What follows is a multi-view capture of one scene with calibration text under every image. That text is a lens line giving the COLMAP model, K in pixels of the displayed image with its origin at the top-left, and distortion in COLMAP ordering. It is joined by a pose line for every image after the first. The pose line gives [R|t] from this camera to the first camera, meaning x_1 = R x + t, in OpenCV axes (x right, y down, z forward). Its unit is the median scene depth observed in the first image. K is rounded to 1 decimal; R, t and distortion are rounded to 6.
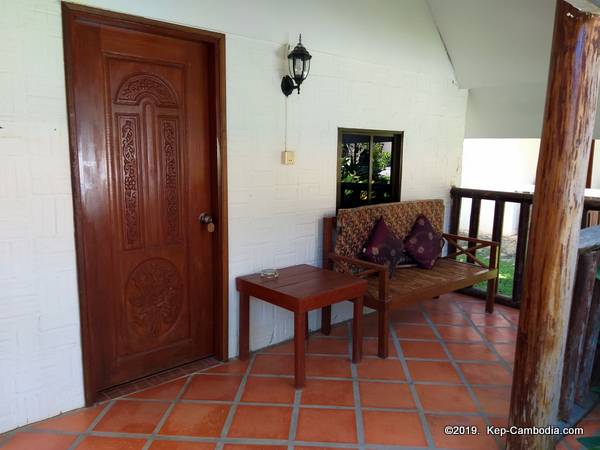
lens RADIAL K [[463.7, 0, 300.0], [0, 463.7, 225.0], [0, 0, 1]] dist [-0.003672, -0.001959]
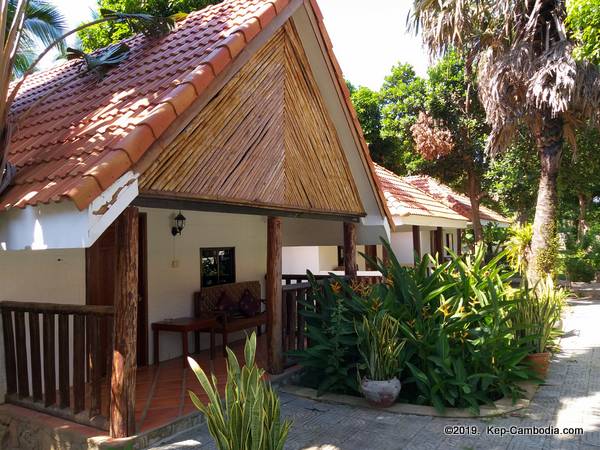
lens RADIAL K [[463.7, 0, 300.0], [0, 463.7, 225.0], [0, 0, 1]] dist [-0.003672, -0.001959]
pose [[0.961902, -0.028378, 0.271917, -0.046153], [0.081216, 0.979360, -0.185089, 0.107613], [-0.261052, 0.200121, 0.944353, -1.082221]]
